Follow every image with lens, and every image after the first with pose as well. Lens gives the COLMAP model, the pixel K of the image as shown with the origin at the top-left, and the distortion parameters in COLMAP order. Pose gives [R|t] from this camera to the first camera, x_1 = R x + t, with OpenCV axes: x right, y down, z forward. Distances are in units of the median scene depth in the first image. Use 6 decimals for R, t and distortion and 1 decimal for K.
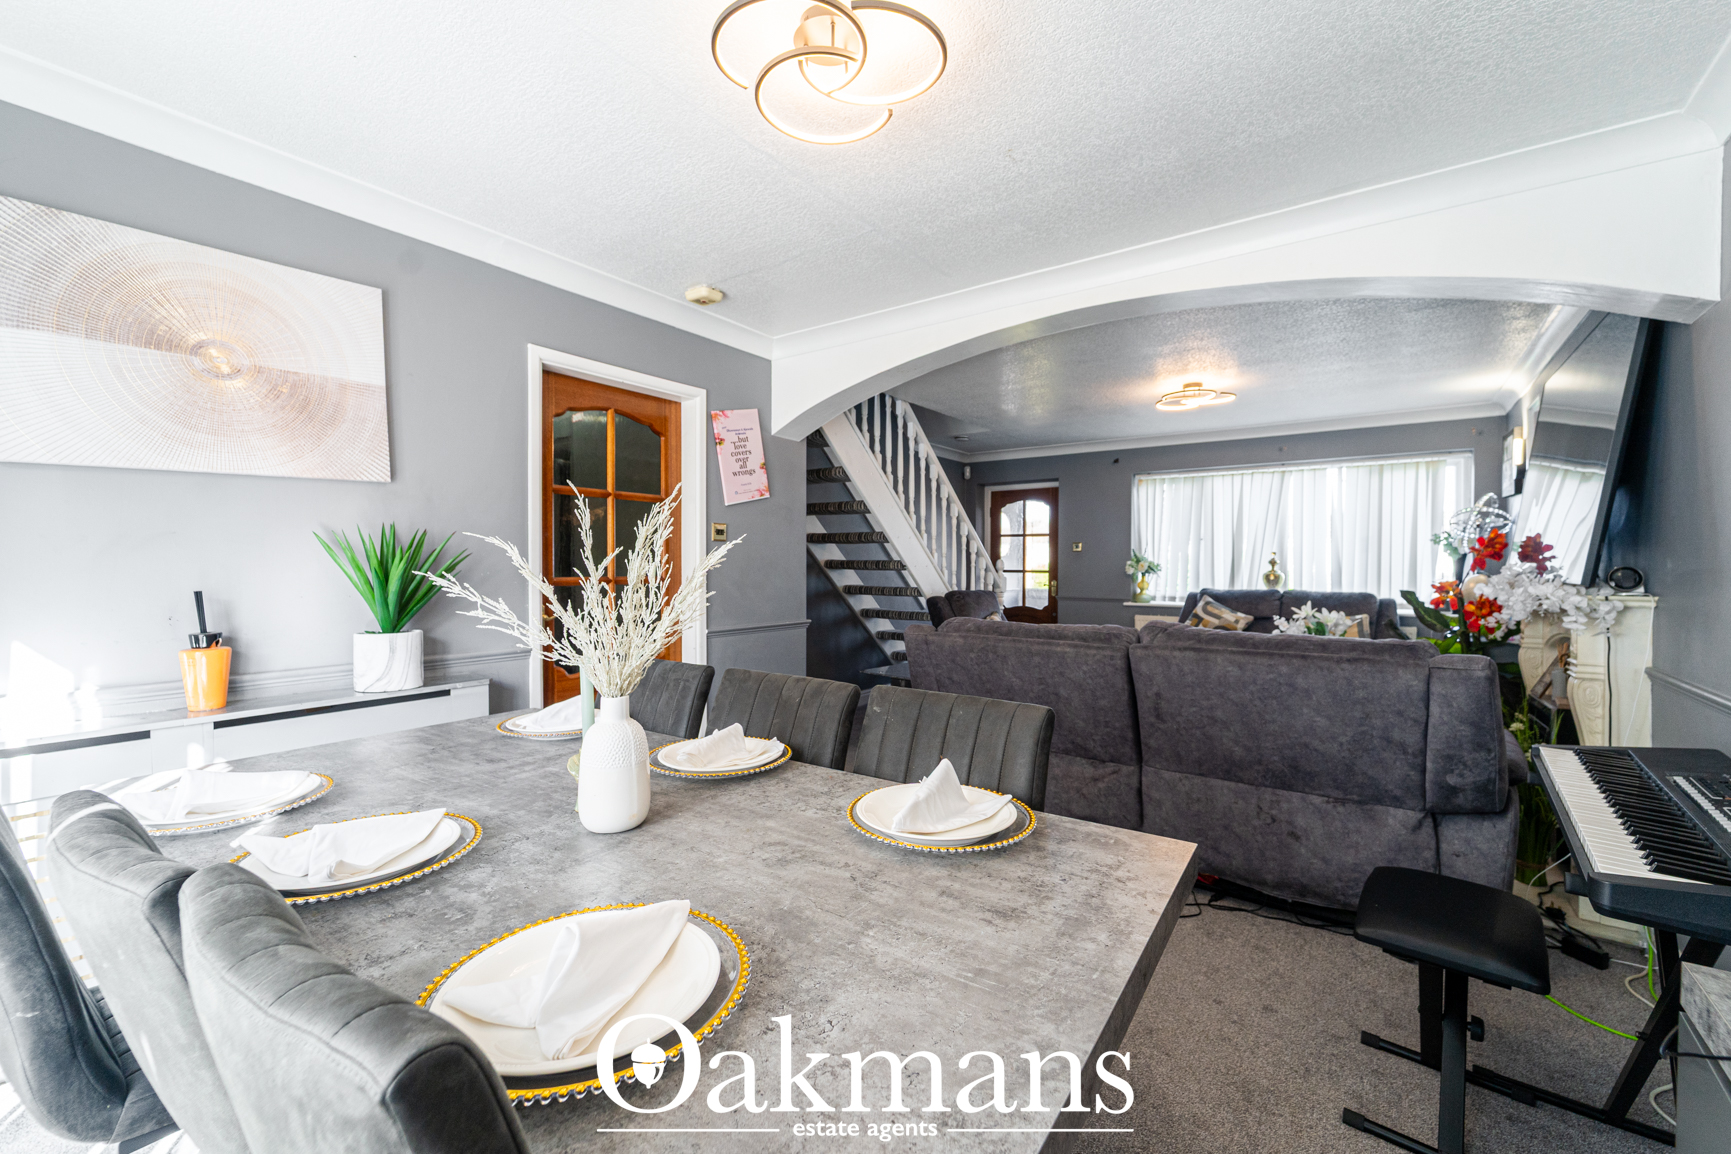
lens RADIAL K [[711.7, 0, 865.5], [0, 711.7, 577.0], [0, 0, 1]] dist [0.016837, -0.000067]
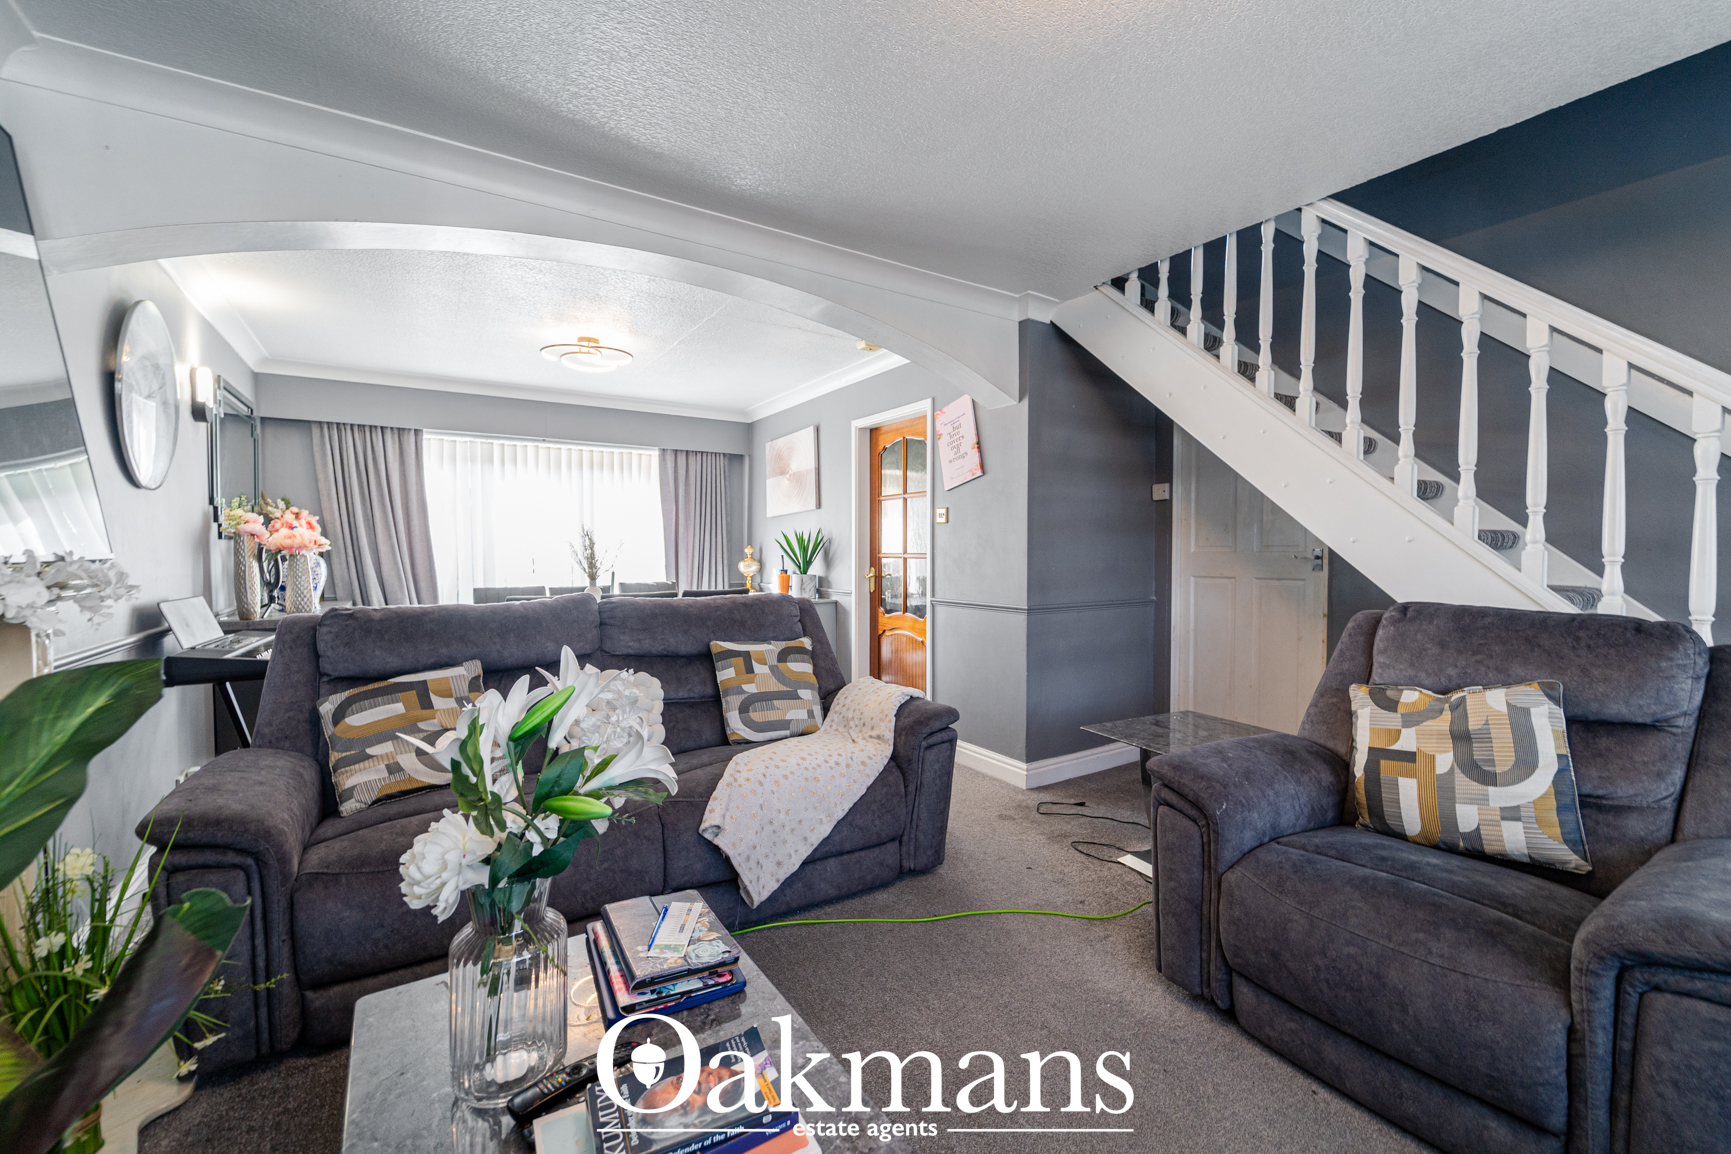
lens RADIAL K [[726.9, 0, 864.8], [0, 726.9, 573.0], [0, 0, 1]] dist [0.001033, -0.001114]
pose [[-0.371766, 0.033410, -0.927725, 0.558380], [-0.010261, 0.999143, 0.040093, -0.009266], [0.928270, 0.024425, -0.371105, 0.788063]]
